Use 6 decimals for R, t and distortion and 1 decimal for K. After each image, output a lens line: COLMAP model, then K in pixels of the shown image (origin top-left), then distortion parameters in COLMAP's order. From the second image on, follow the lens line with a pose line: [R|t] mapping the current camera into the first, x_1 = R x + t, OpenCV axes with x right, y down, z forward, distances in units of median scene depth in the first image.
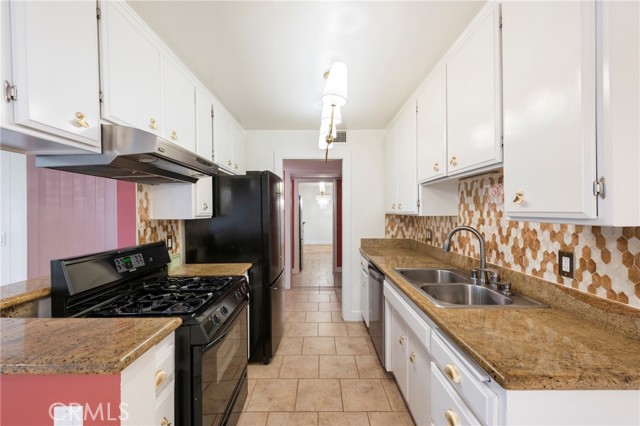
lens RADIAL K [[251.8, 0, 318.7], [0, 251.8, 211.3], [0, 0, 1]] dist [0.012290, -0.002283]
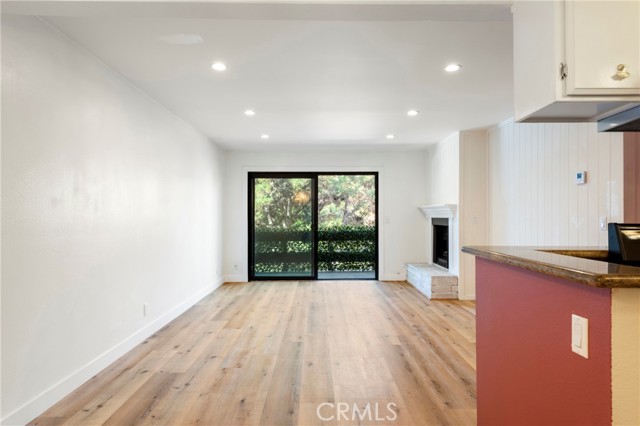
lens RADIAL K [[405.6, 0, 320.3], [0, 405.6, 214.7], [0, 0, 1]] dist [-0.004255, -0.000952]
pose [[0.000423, -0.010539, -0.999944, 0.346622], [0.002615, 0.999941, -0.010537, 0.114694], [0.999996, -0.002611, 0.000450, -0.082650]]
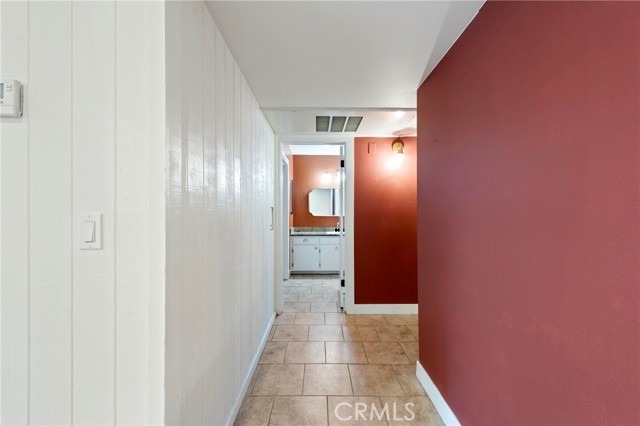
lens RADIAL K [[251.8, 0, 320.4], [0, 251.8, 214.3], [0, 0, 1]] dist [0.012290, -0.002283]
pose [[0.999984, -0.002419, 0.005111, -1.351800], [0.002403, 0.999992, 0.003235, 0.112284], [-0.005119, -0.003222, 0.999982, 0.910385]]
